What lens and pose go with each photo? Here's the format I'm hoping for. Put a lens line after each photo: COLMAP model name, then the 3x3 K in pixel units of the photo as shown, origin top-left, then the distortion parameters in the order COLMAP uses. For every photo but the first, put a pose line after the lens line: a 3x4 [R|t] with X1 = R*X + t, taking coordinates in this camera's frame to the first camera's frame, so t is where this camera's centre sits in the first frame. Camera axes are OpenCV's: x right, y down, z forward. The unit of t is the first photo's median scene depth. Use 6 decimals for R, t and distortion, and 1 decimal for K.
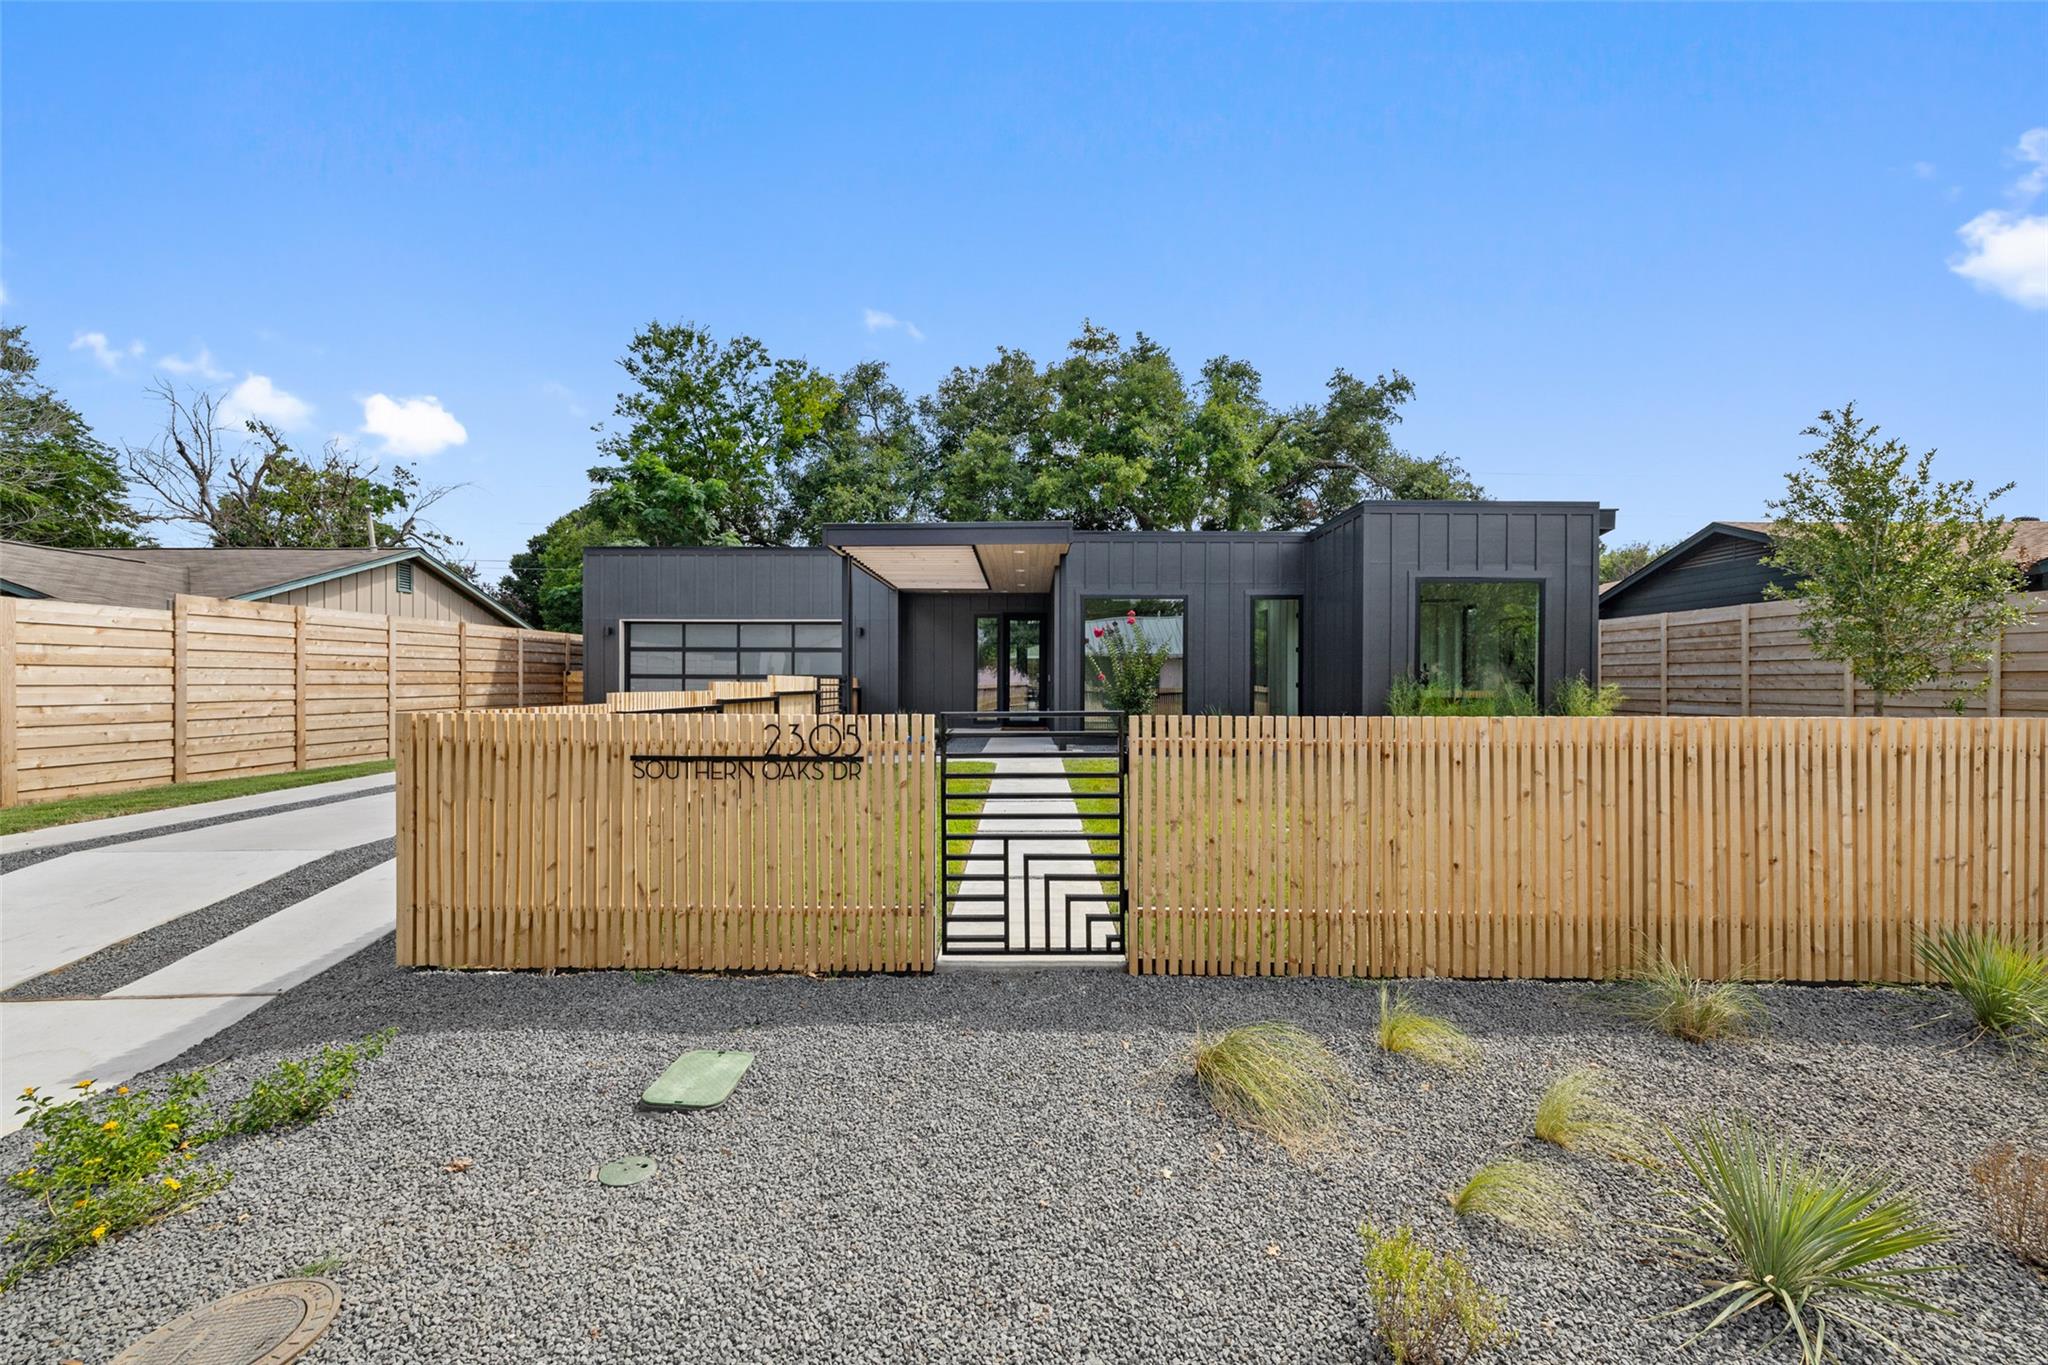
lens RADIAL K [[866.4, 0, 1025.5], [0, 866.4, 671.7], [0, 0, 1]] dist [0.008799, -0.000252]
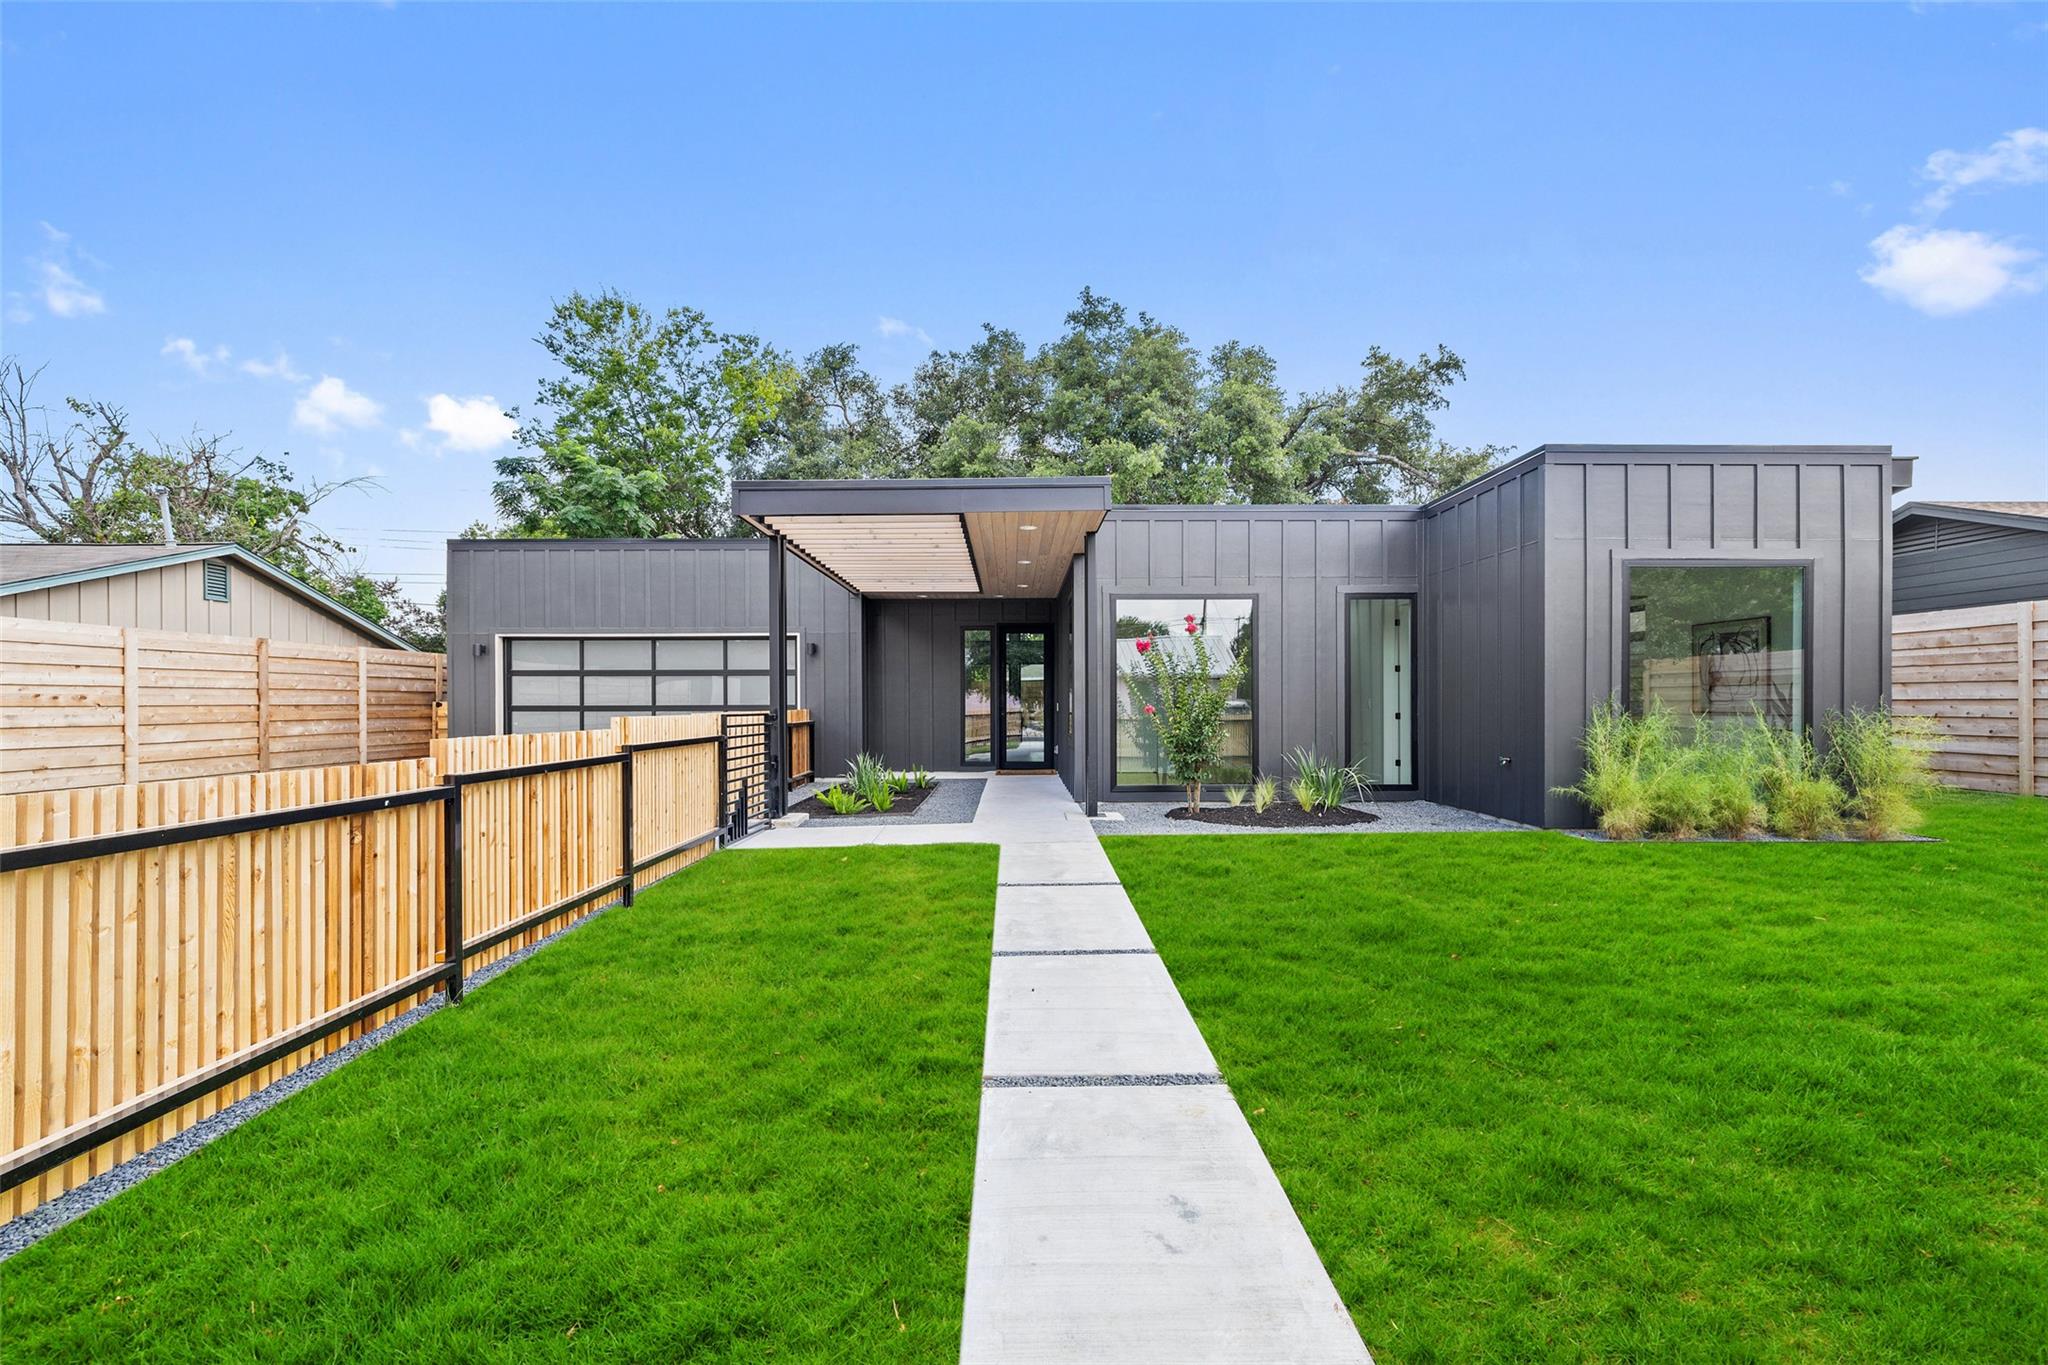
lens RADIAL K [[866.4, 0, 1032.6], [0, 866.4, 702.4], [0, 0, 1]] dist [0.008799, -0.000252]
pose [[0.999567, -0.007476, 0.028459, -0.011037], [0.007183, 0.999920, 0.010381, -0.003256], [-0.028534, -0.010172, 0.999541, 0.141583]]
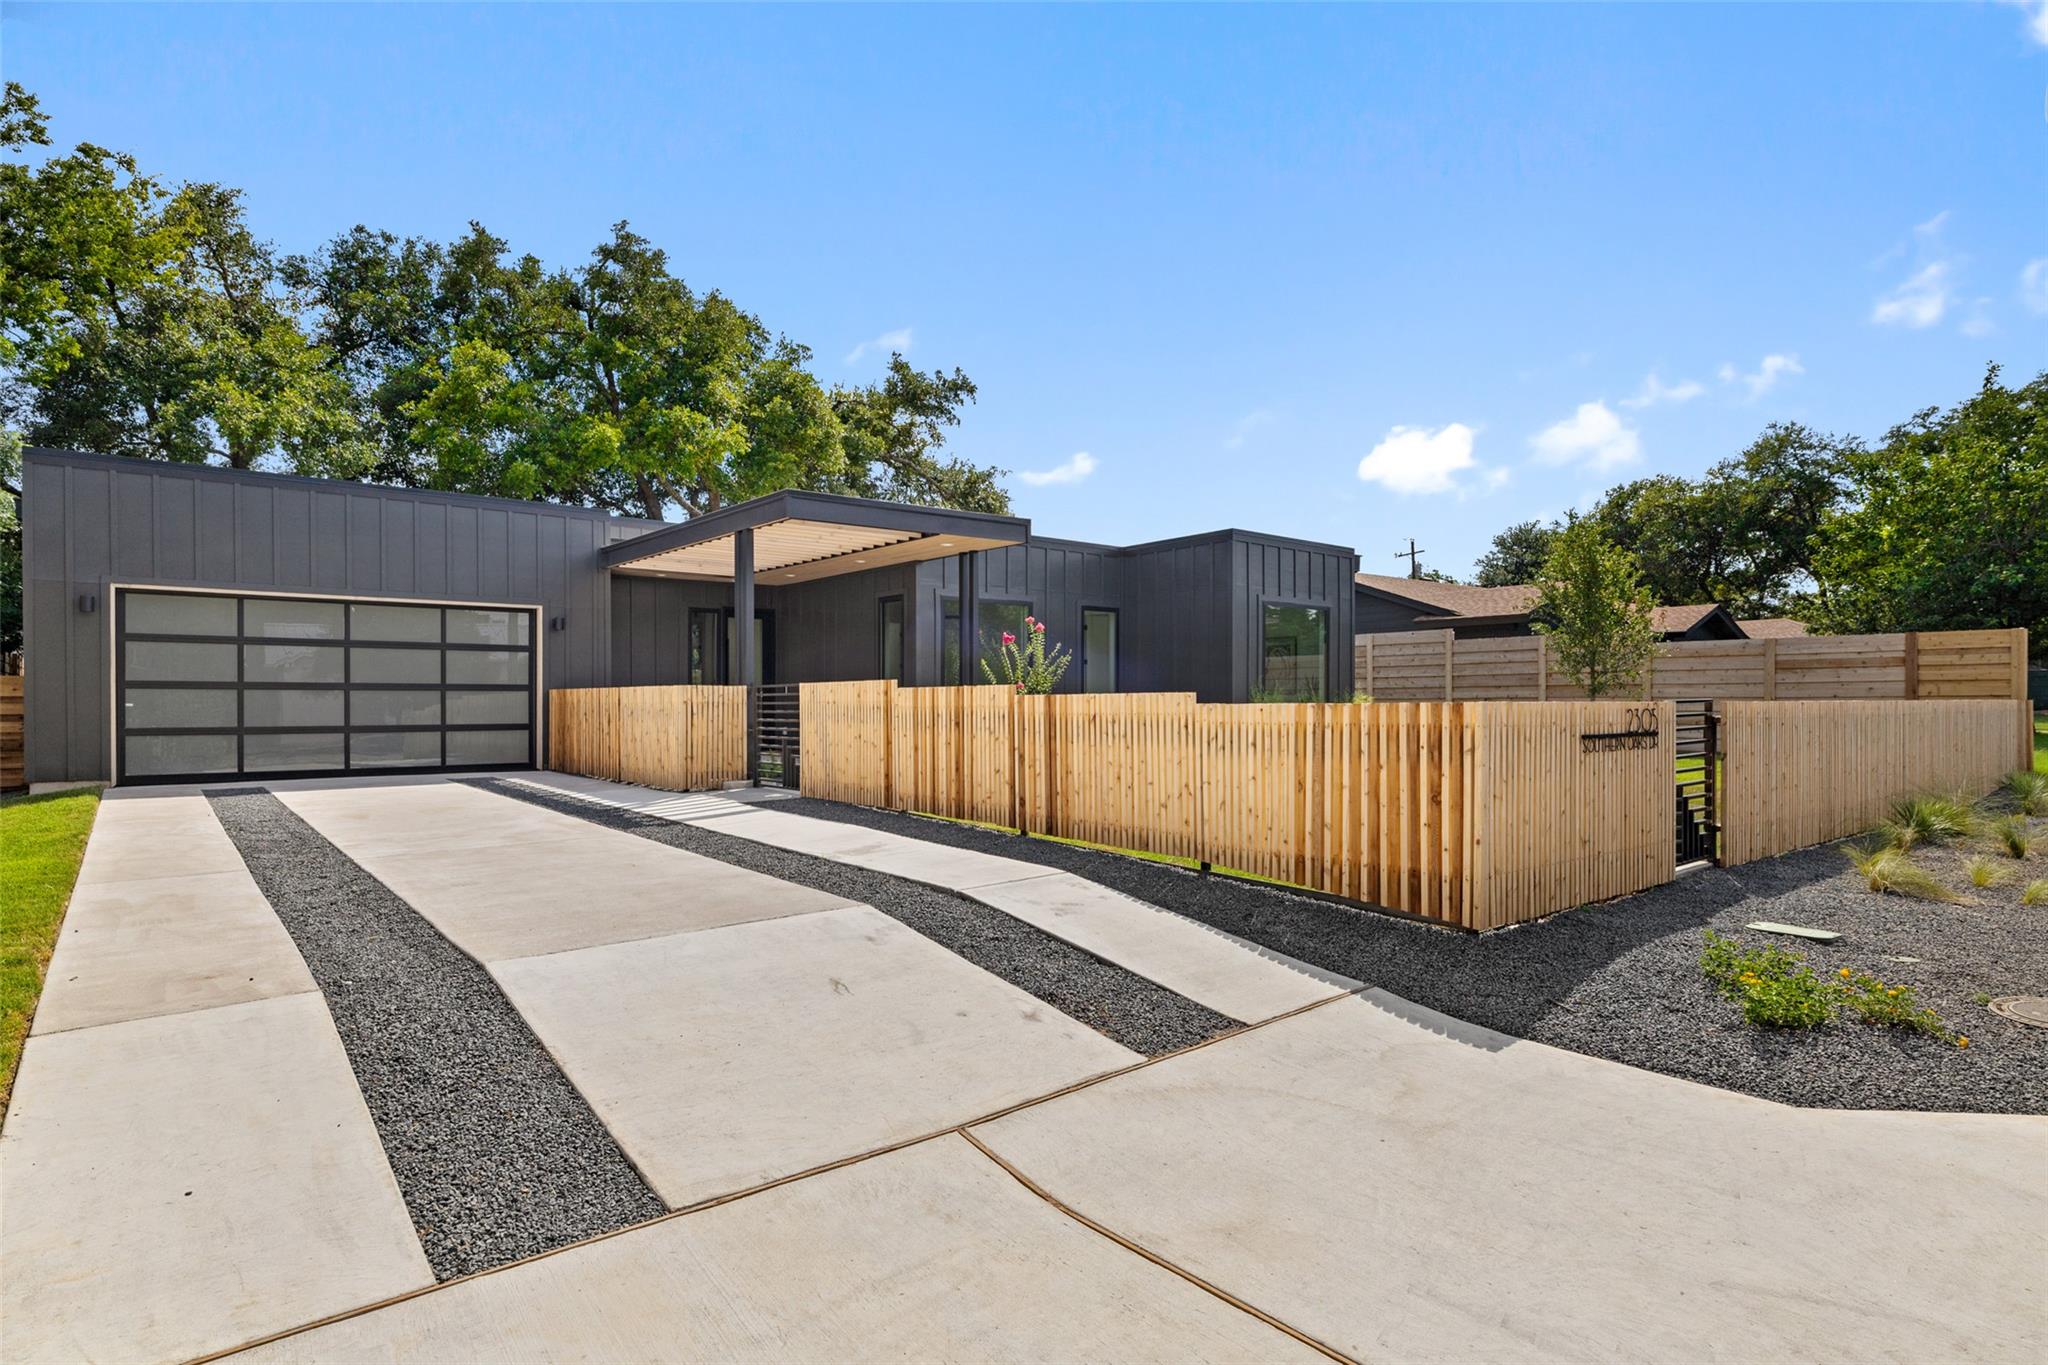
lens RADIAL K [[1101.3, 0, 1010.9], [0, 1101.3, 691.6], [0, 0, 1]] dist [-0.004517, 0.000231]
pose [[0.764815, 0.002500, 0.644245, -0.306910], [-0.002798, 0.999996, -0.000558, 0.005275], [-0.644244, -0.001376, 0.764819, 0.044562]]
